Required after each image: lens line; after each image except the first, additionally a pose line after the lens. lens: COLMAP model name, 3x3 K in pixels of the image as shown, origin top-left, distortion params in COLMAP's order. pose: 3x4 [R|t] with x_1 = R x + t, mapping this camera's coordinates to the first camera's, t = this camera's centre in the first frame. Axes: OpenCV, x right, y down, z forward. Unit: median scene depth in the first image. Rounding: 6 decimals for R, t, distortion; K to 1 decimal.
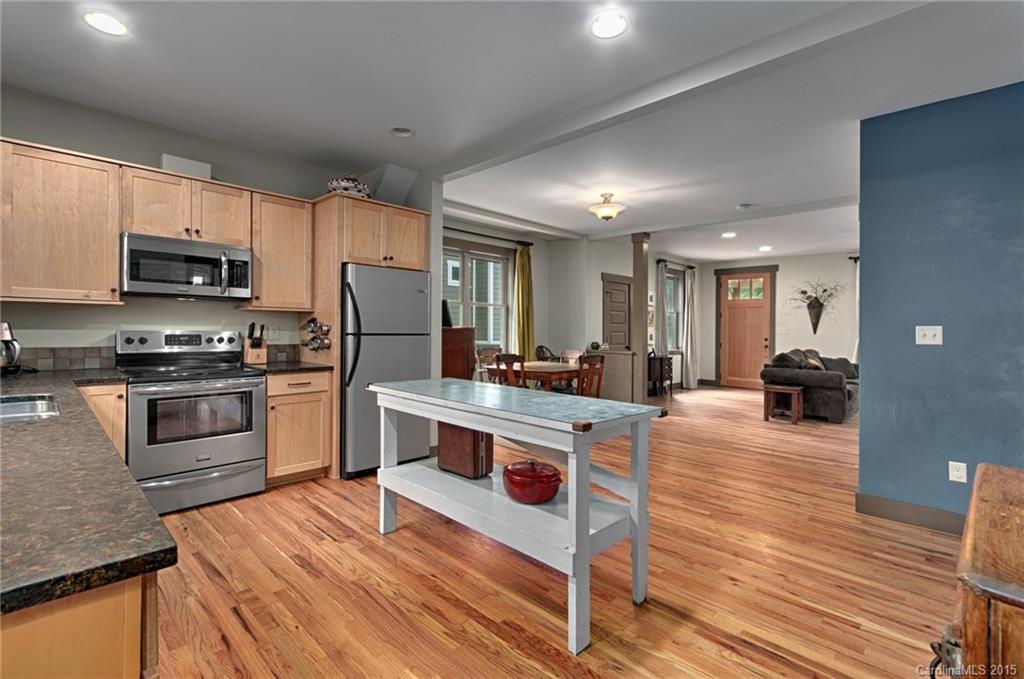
lens RADIAL K [[467.4, 0, 500.5], [0, 467.4, 322.1], [0, 0, 1]] dist [-0.003046, -0.000567]
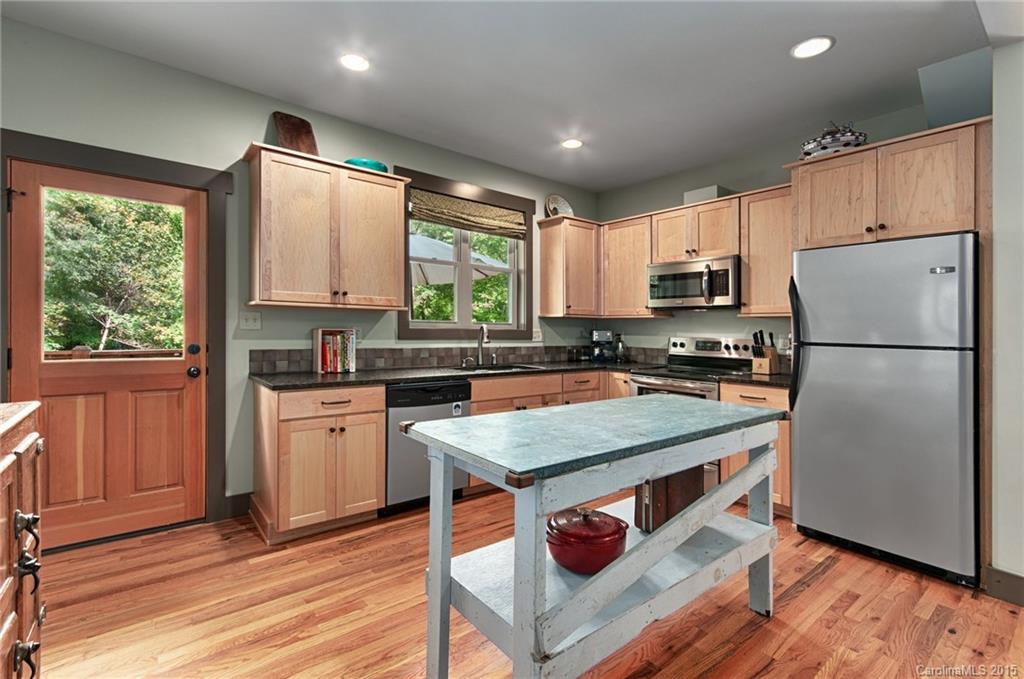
lens RADIAL K [[467.4, 0, 511.8], [0, 467.4, 335.8], [0, 0, 1]] dist [-0.003046, -0.000567]
pose [[-0.102516, -0.003538, -0.994725, 0.496193], [-0.009753, 0.999949, -0.002552, 0.020509], [0.994684, 0.009440, -0.102546, 0.625608]]
